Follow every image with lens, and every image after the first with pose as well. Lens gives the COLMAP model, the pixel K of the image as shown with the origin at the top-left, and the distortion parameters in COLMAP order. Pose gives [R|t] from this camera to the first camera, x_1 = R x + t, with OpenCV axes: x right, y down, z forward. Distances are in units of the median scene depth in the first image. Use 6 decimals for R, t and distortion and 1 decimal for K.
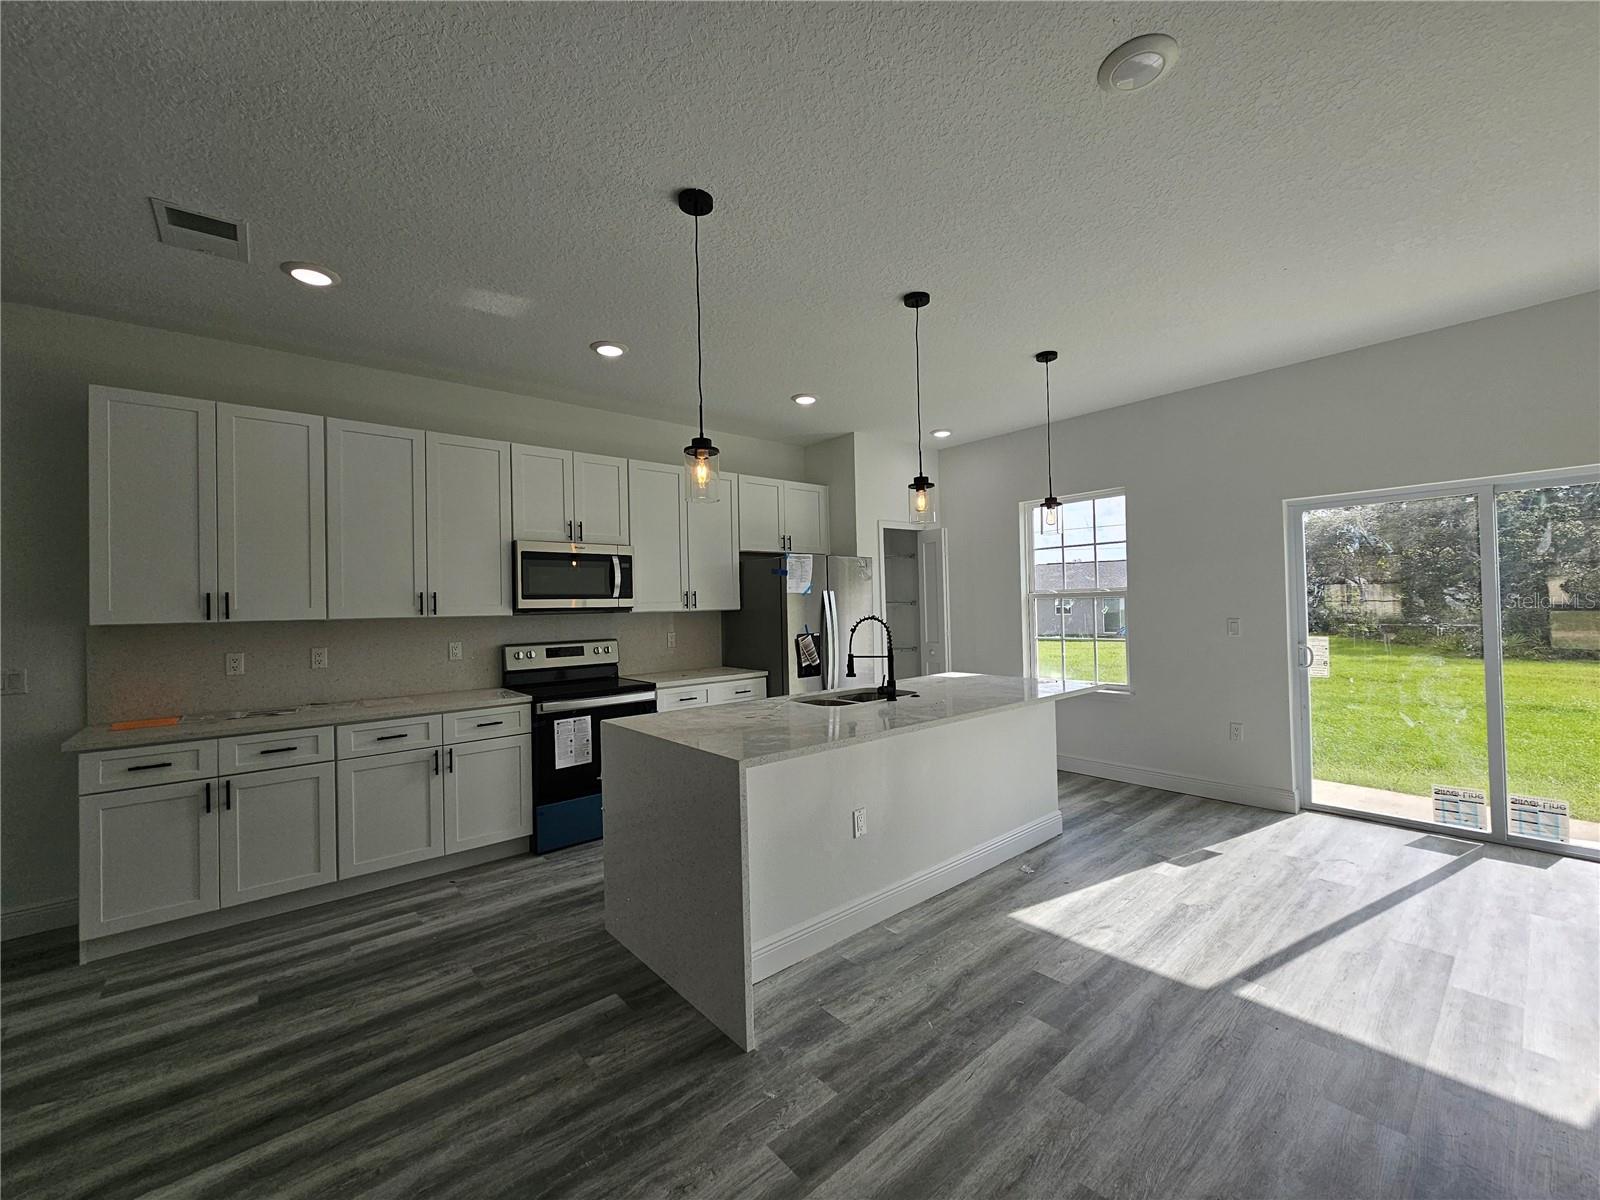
lens RADIAL K [[652.0, 0, 813.8], [0, 652.0, 595.3], [0, 0, 1]] dist [-0.000220, -0.000359]
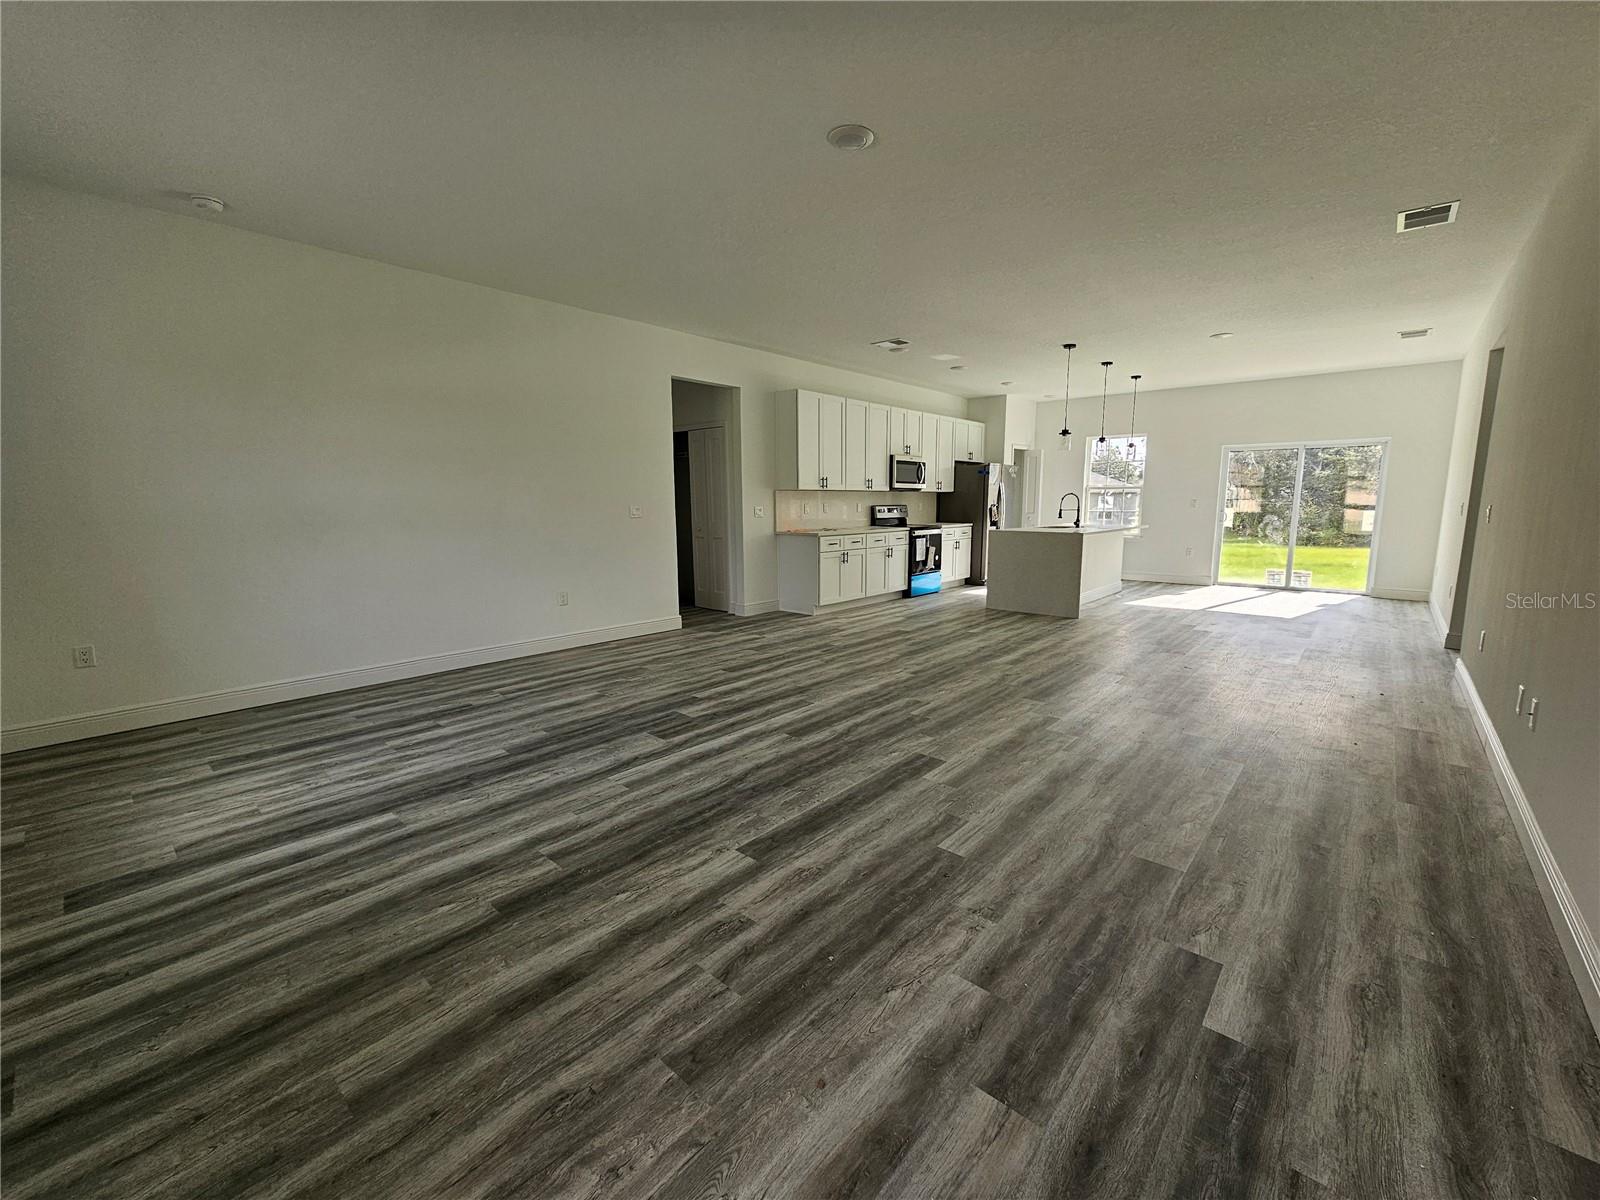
lens RADIAL K [[652.0, 0, 813.8], [0, 652.0, 595.3], [0, 0, 1]] dist [-0.000220, -0.000359]
pose [[0.989863, 0.002122, 0.142011, -0.961842], [-0.025236, 0.986606, 0.161158, 0.029847], [-0.139767, -0.163109, 0.976658, -1.042395]]
